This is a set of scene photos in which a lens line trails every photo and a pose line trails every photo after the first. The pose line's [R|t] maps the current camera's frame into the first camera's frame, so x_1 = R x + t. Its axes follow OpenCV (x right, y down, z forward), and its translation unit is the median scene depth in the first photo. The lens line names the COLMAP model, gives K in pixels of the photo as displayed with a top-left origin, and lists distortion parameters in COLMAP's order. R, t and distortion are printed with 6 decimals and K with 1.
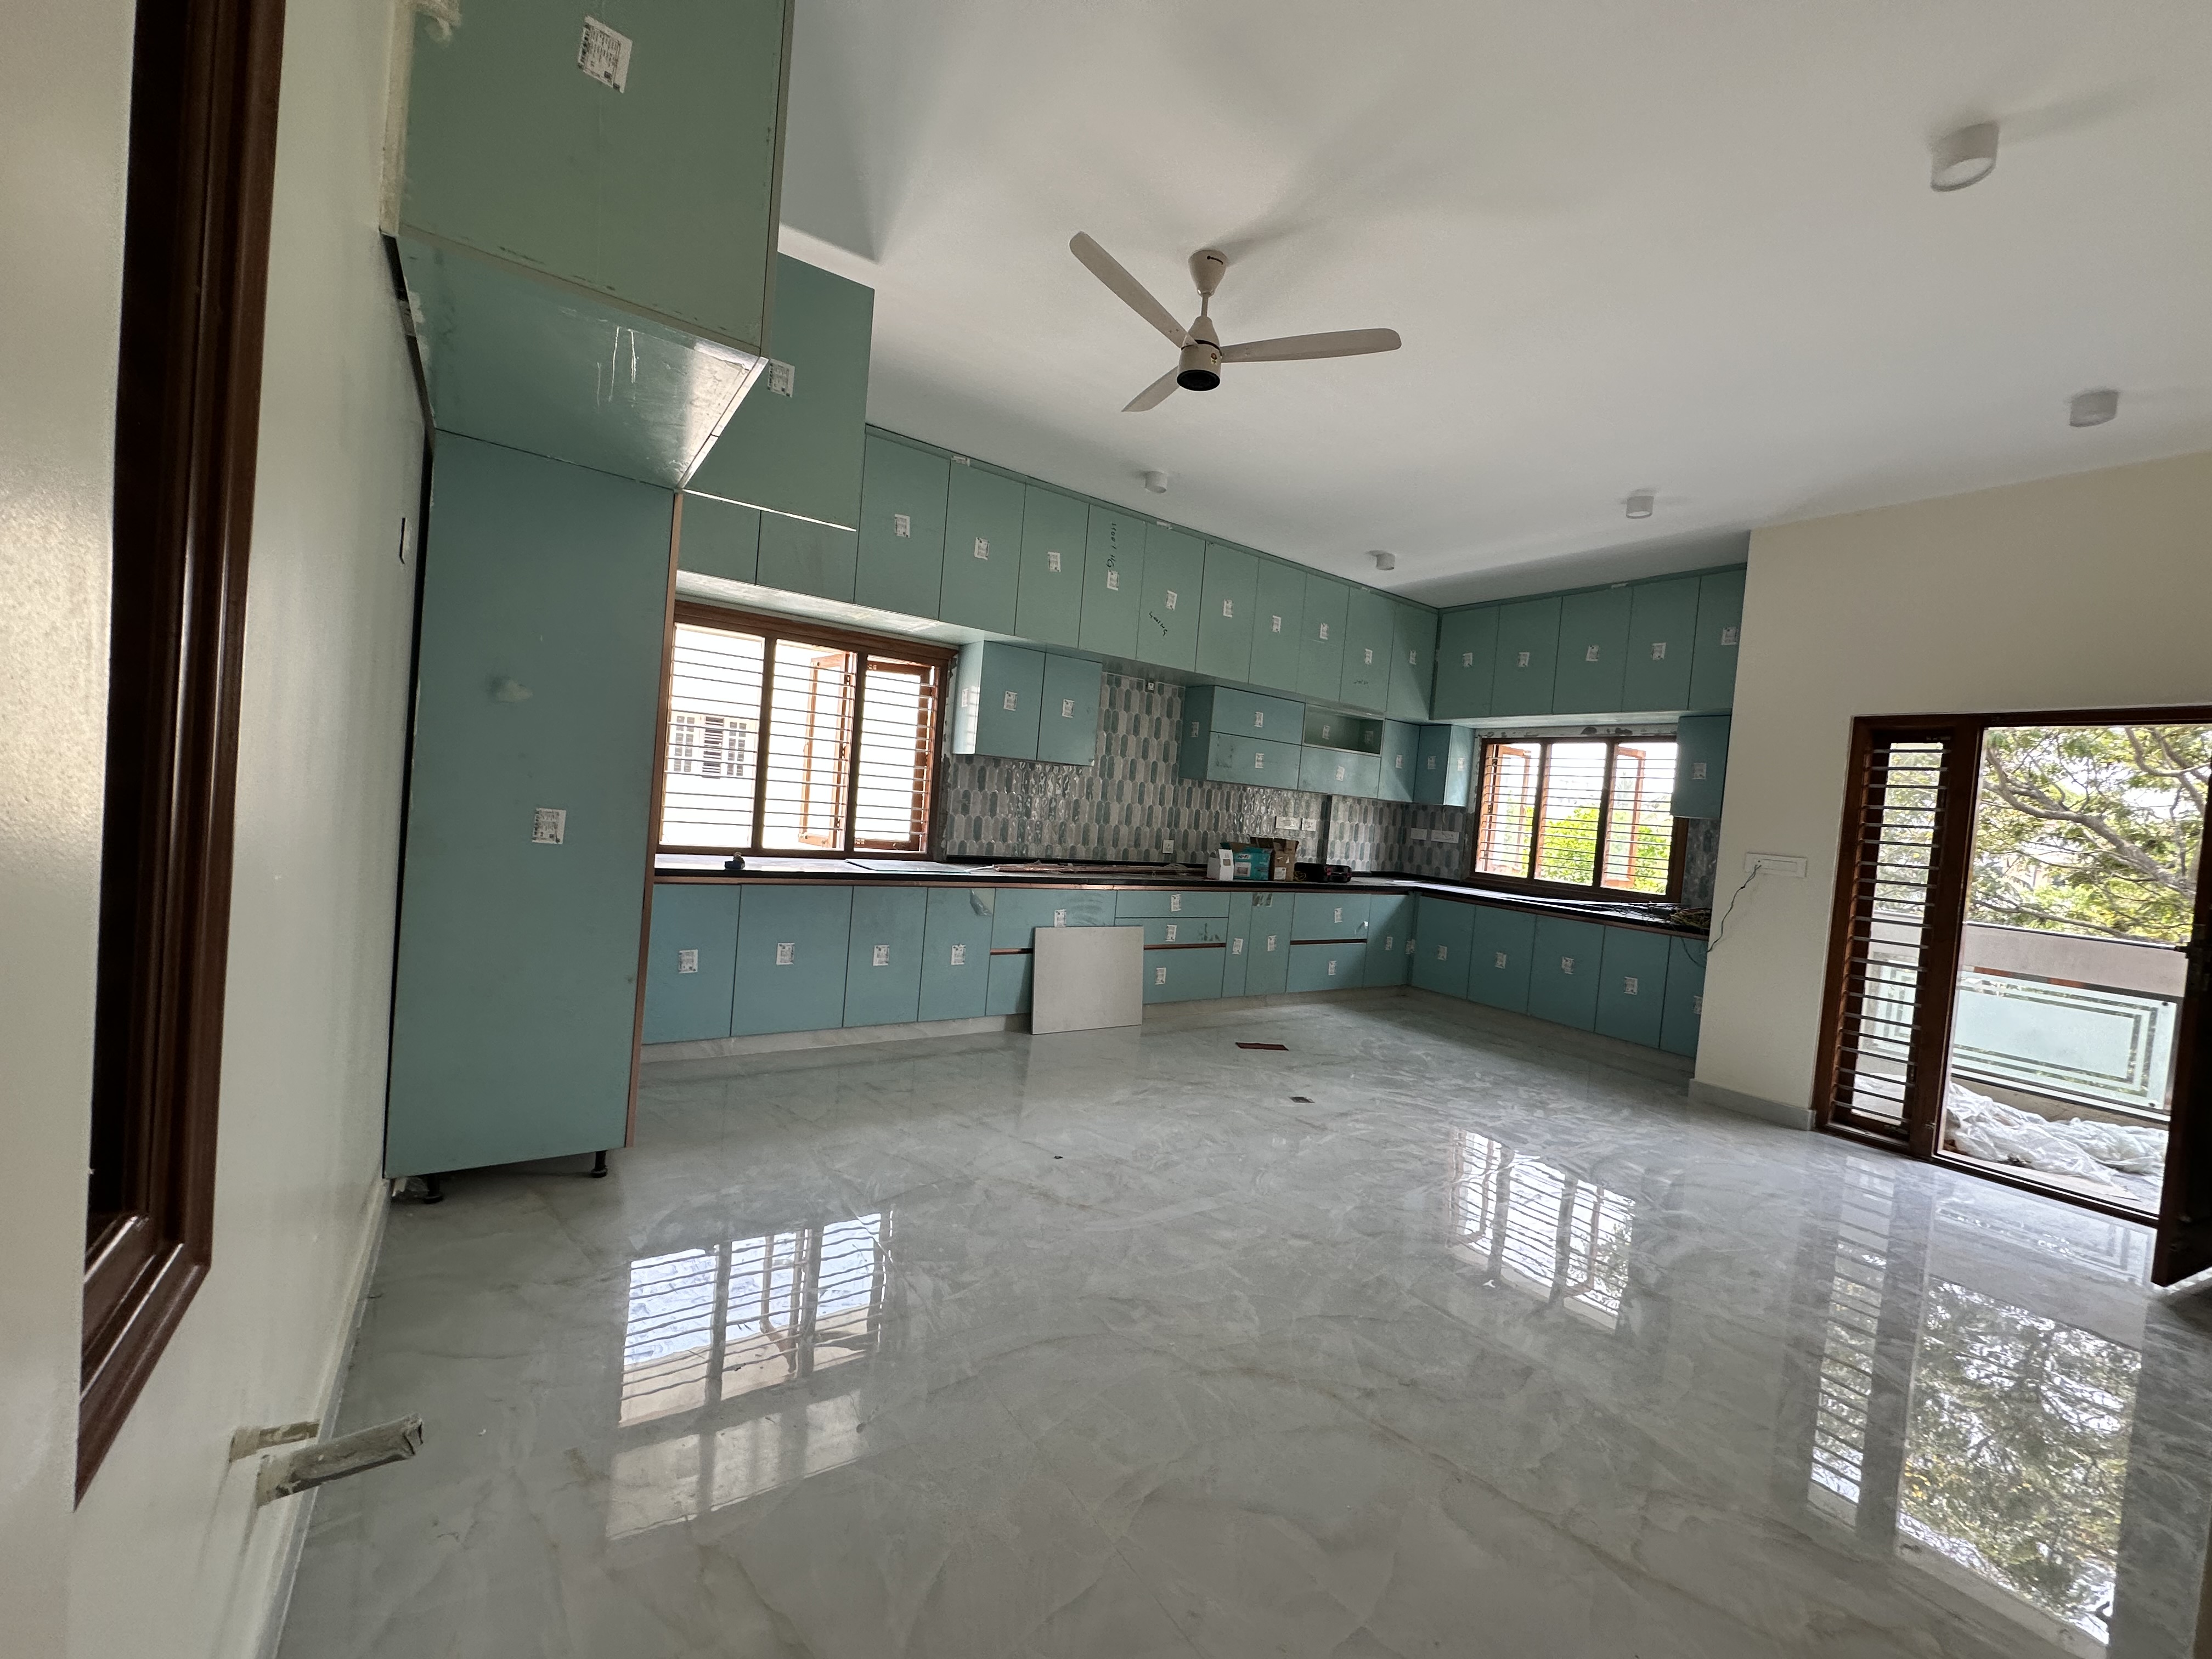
lens RADIAL K [[881.8, 0, 1106.0], [0, 881.8, 829.5], [0, 0, 1]] dist [-0.001849, 0.000702]
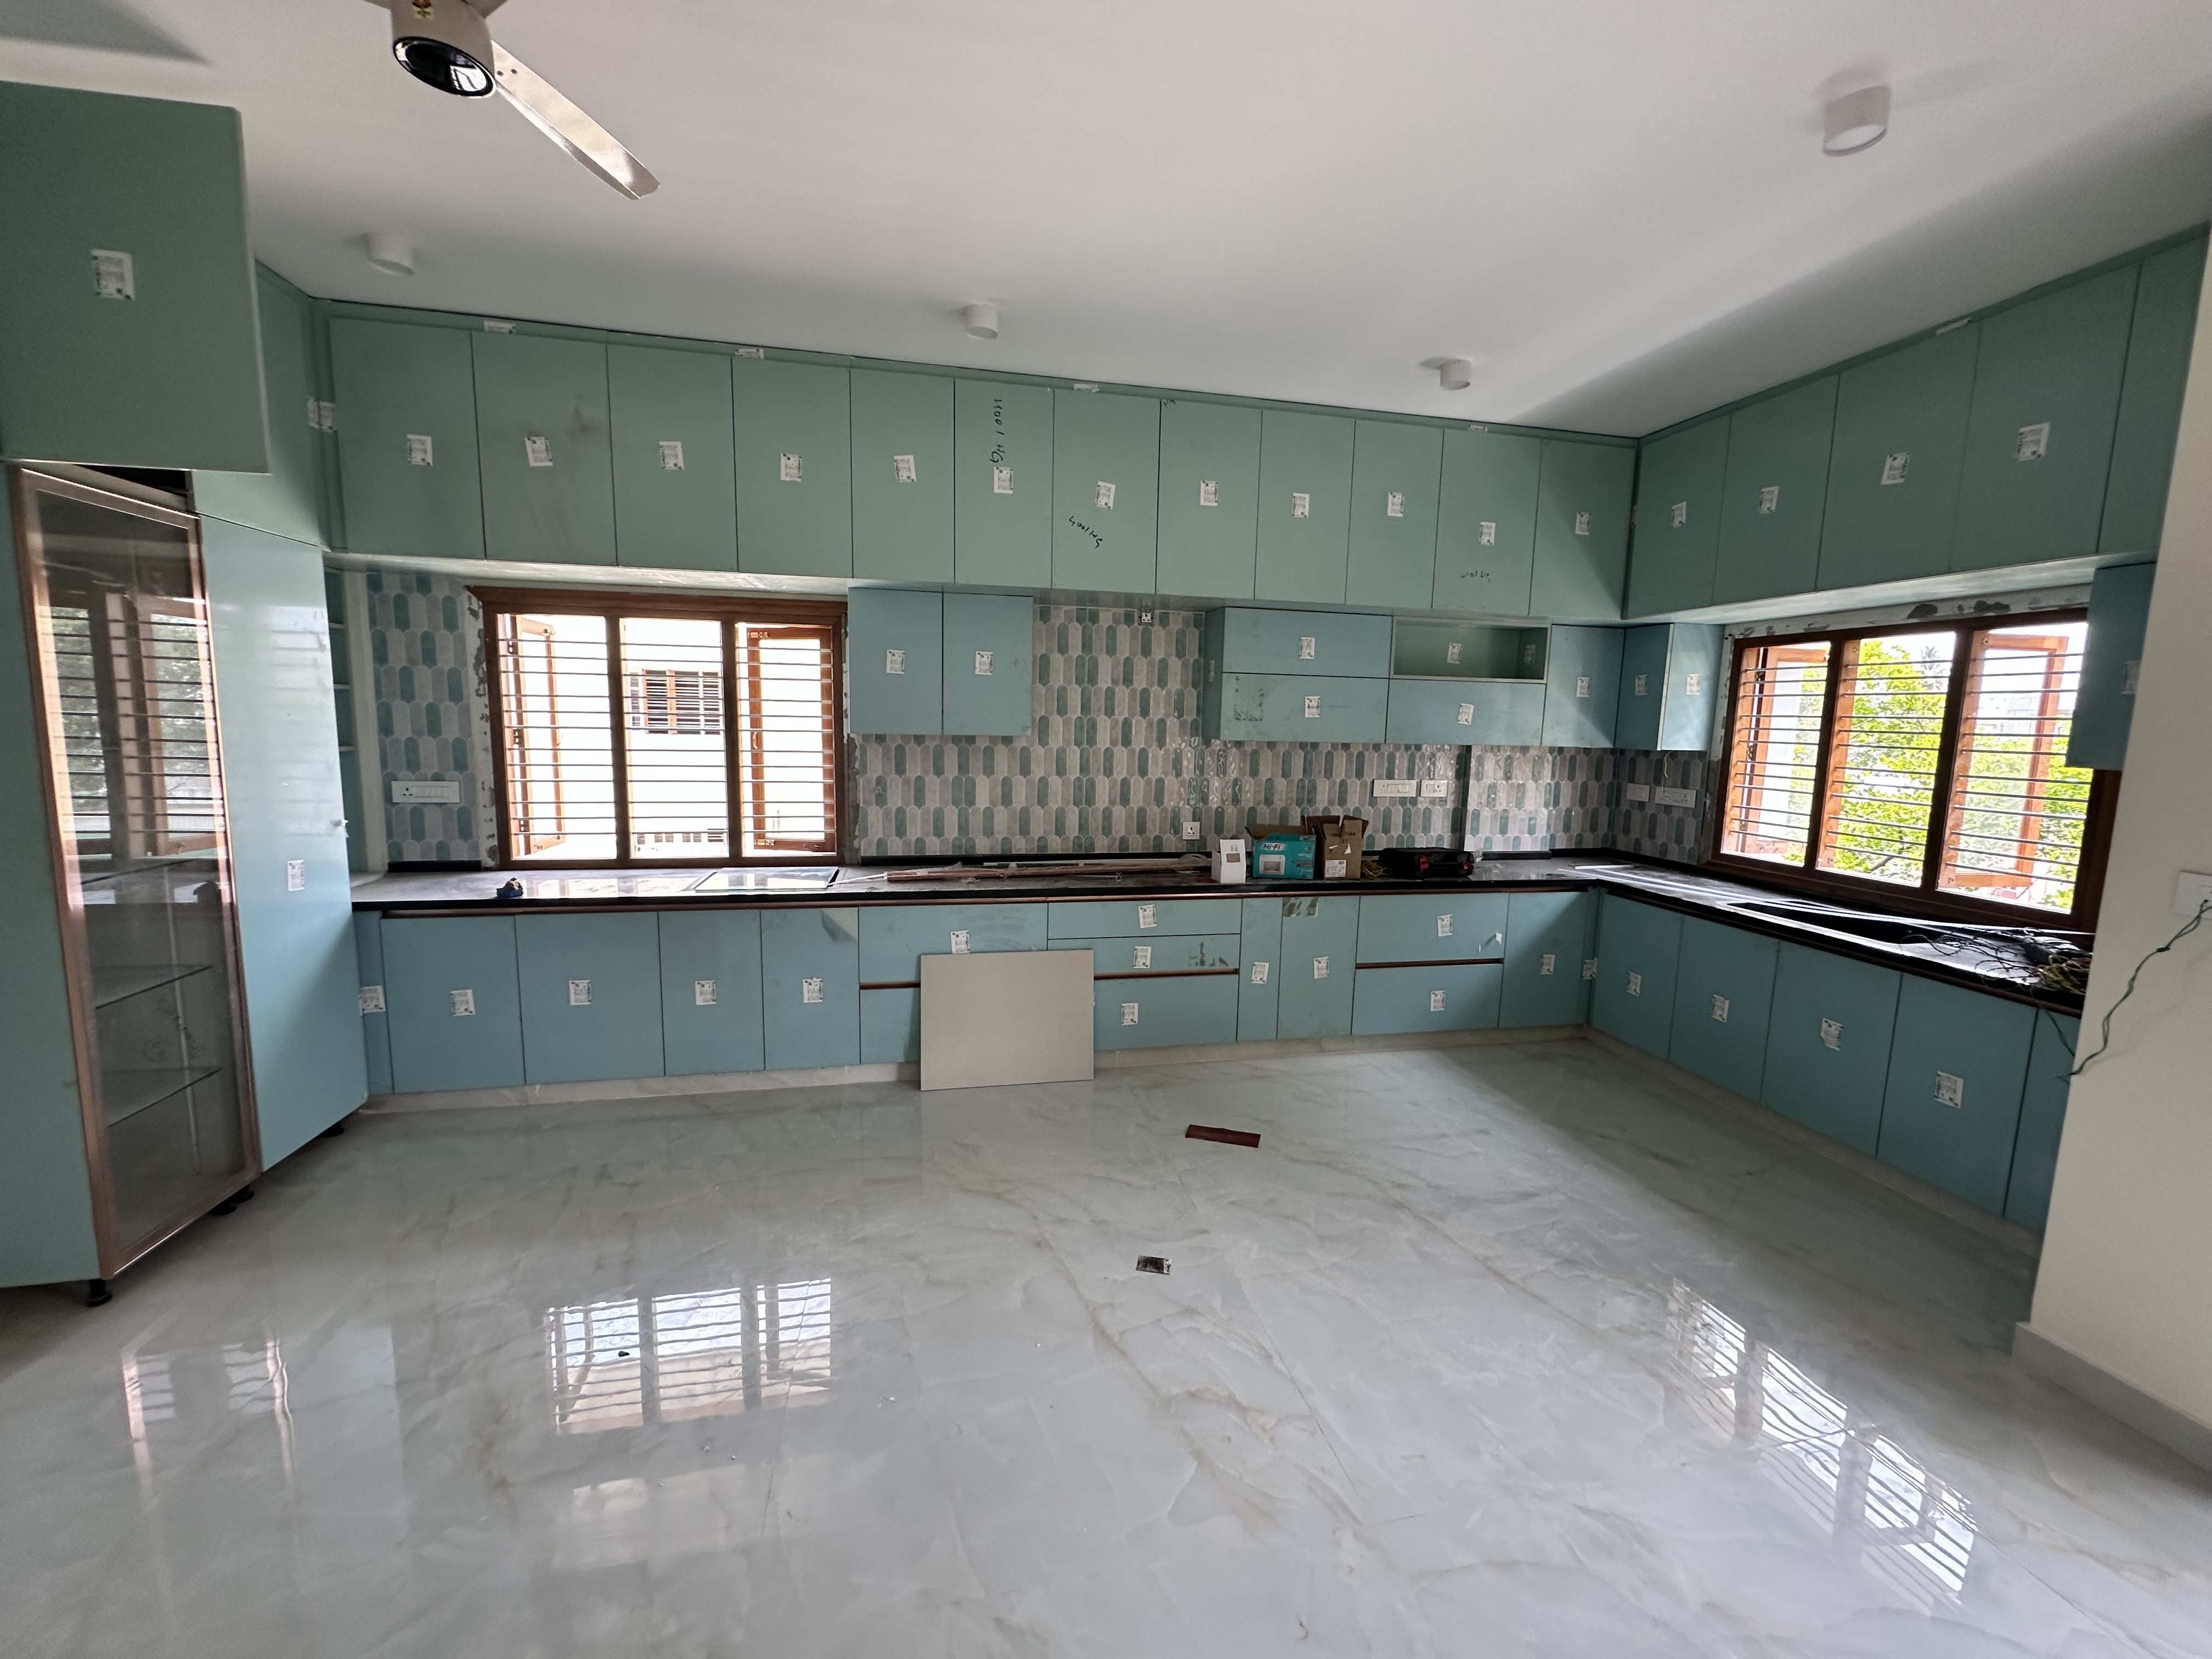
lens RADIAL K [[881.8, 0, 1106.0], [0, 881.8, 829.5], [0, 0, 1]] dist [-0.001849, 0.000702]
pose [[0.921019, -0.013396, -0.389287, 0.305374], [0.043019, 0.996793, 0.067478, -0.036357], [0.387135, -0.078895, 0.918642, 0.292932]]
